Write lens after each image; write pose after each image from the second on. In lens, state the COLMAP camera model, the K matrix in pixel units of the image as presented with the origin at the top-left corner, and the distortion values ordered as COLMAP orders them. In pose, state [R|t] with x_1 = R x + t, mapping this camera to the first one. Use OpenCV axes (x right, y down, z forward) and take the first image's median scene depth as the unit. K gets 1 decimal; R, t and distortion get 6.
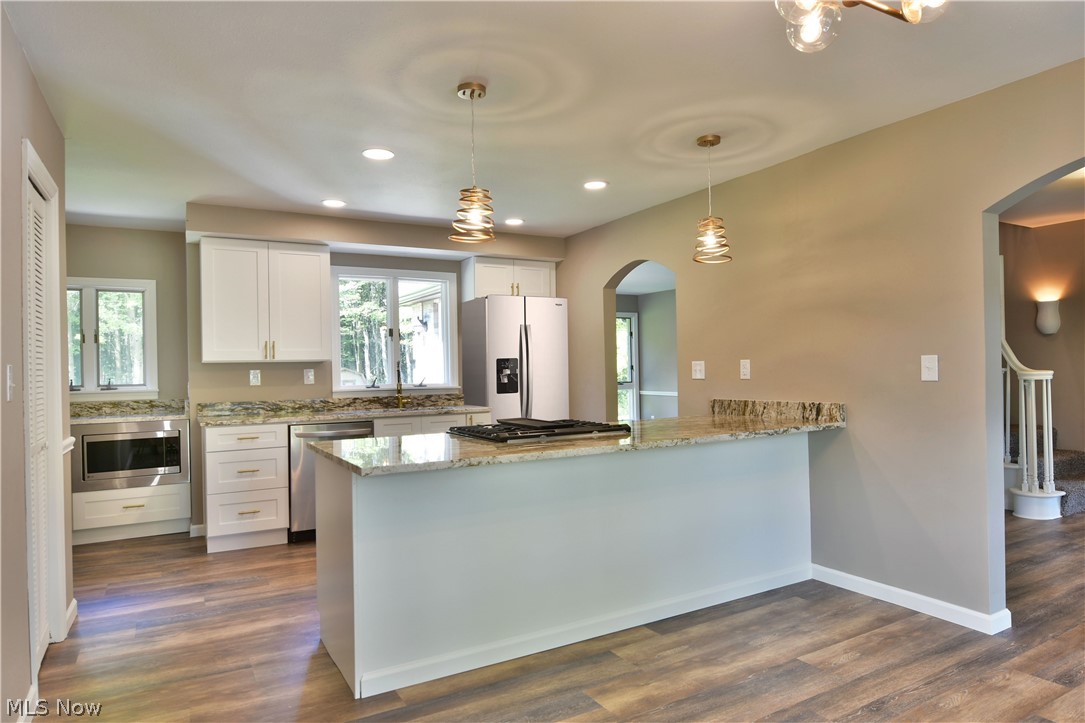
lens RADIAL K [[660.3, 0, 546.0], [0, 660.3, 363.2], [0, 0, 1]] dist [-0.005189, 0.001567]
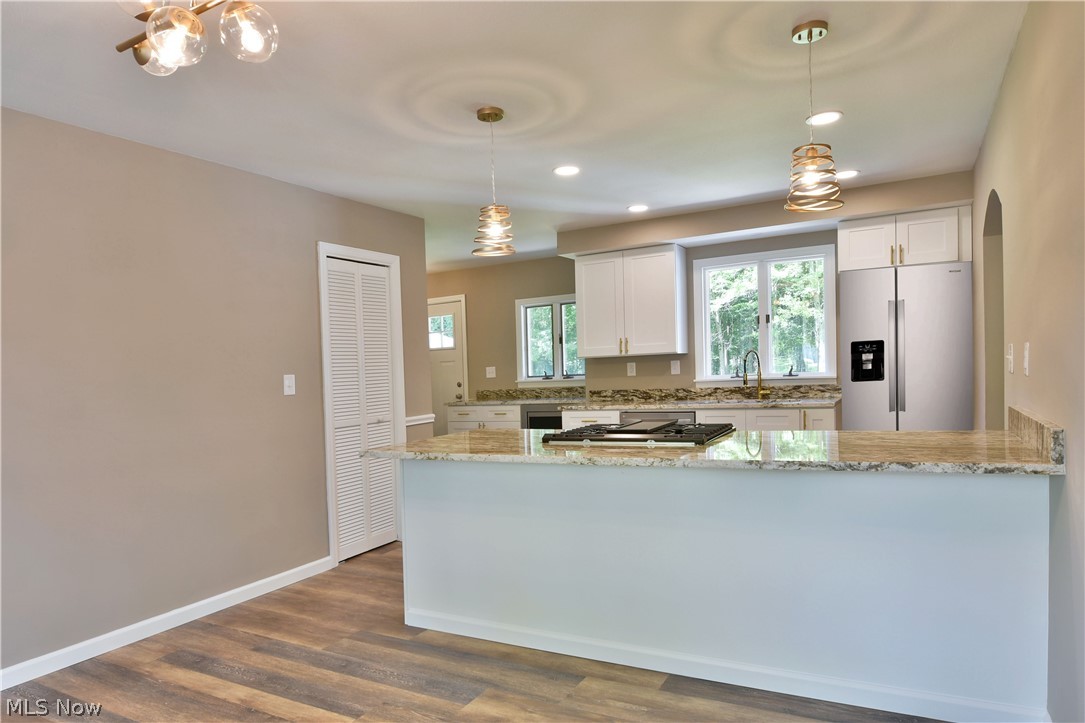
lens RADIAL K [[660.3, 0, 548.1], [0, 660.3, 367.7], [0, 0, 1]] dist [-0.005189, 0.001567]
pose [[0.532952, -0.006591, -0.846120, 0.451940], [0.040447, 0.999025, 0.017694, -0.006874], [0.845178, -0.043653, 0.532699, 0.257617]]
